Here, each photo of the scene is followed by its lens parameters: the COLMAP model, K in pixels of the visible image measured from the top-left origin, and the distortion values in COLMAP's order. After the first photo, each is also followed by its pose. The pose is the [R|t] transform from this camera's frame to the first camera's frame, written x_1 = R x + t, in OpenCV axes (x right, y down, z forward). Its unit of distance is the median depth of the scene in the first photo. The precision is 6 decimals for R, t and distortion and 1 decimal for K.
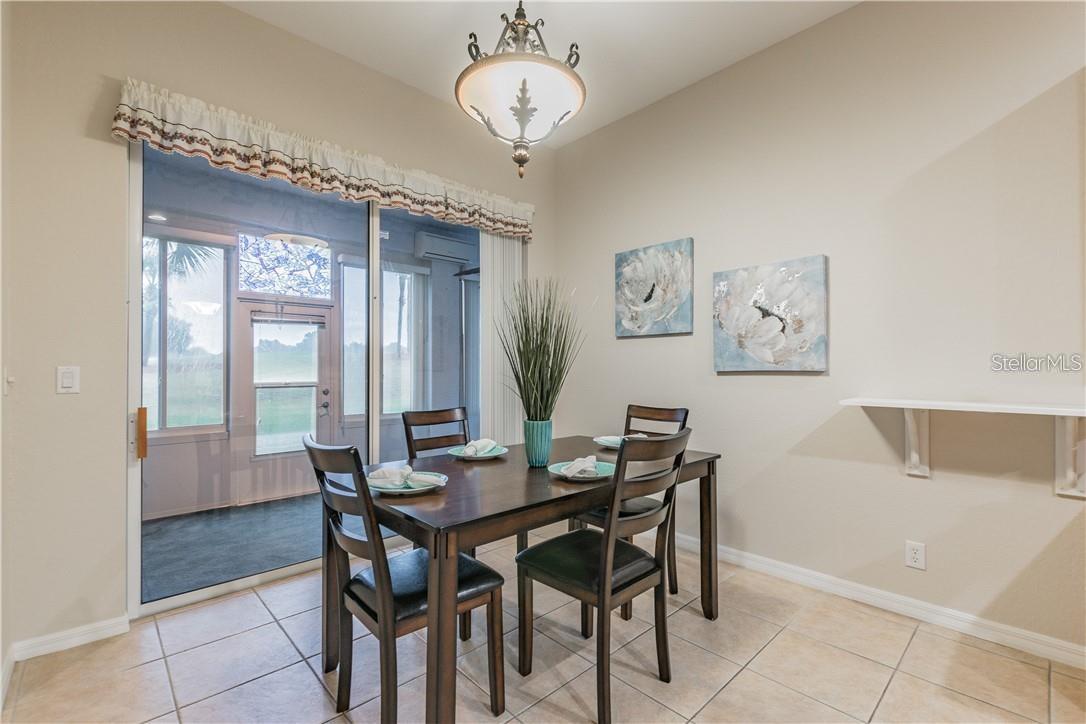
lens RADIAL K [[476.6, 0, 537.6], [0, 476.6, 363.1], [0, 0, 1]] dist [-0.000543, -0.000121]
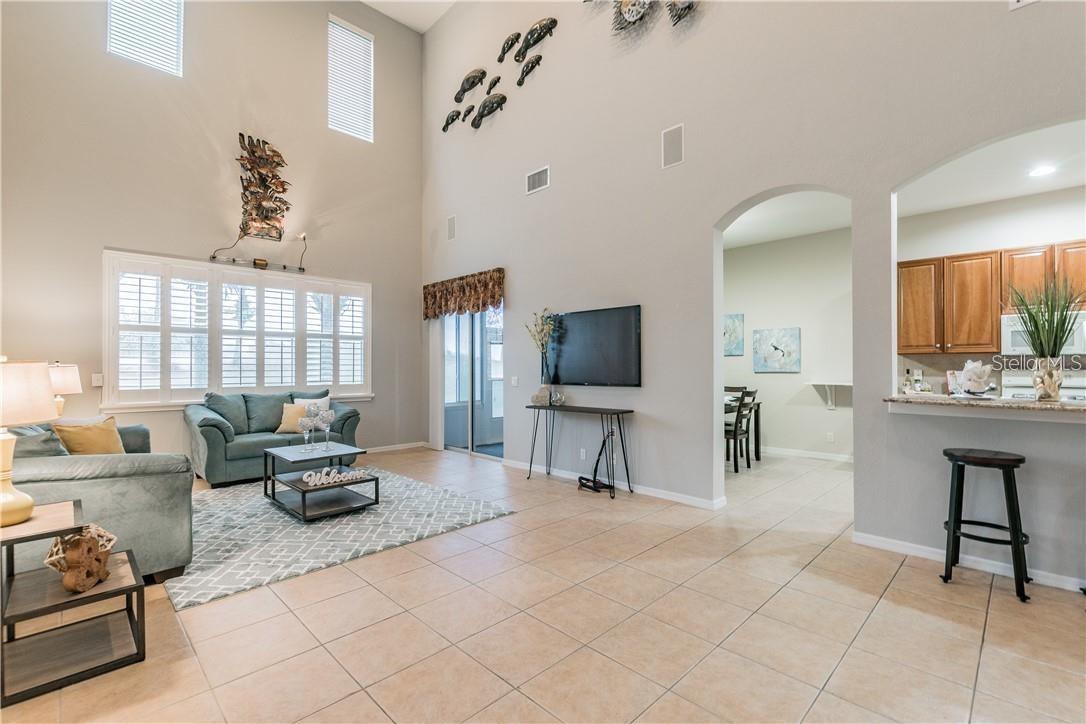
lens RADIAL K [[489.0, 0, 537.2], [0, 489.0, 354.2], [0, 0, 1]] dist [-0.000202, -0.000057]
pose [[0.999814, 0.005190, 0.018588, -0.784243], [-0.004735, 0.999690, -0.024441, -0.006663], [-0.018709, 0.024348, 0.999528, -1.468541]]
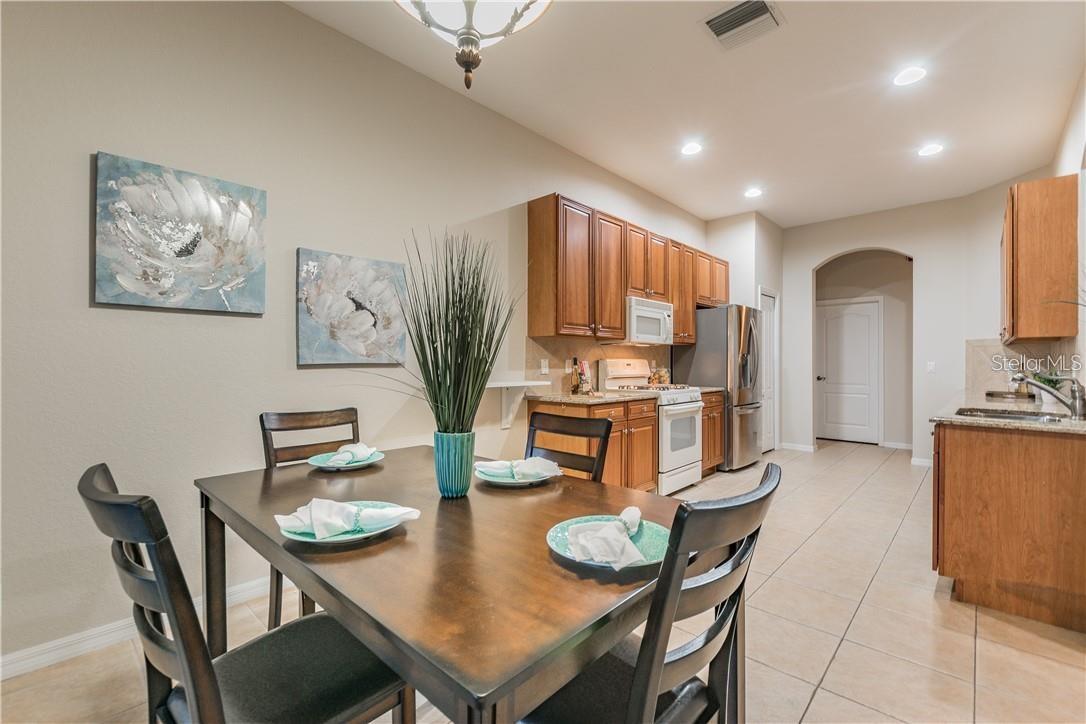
lens RADIAL K [[476.6, 0, 537.6], [0, 476.6, 363.1], [0, 0, 1]] dist [-0.000543, -0.000121]
pose [[-0.070874, 0.004551, 0.997475, -0.533916], [-0.009780, 0.999938, -0.005257, 0.016338], [-0.997437, -0.010128, -0.070826, 0.677808]]
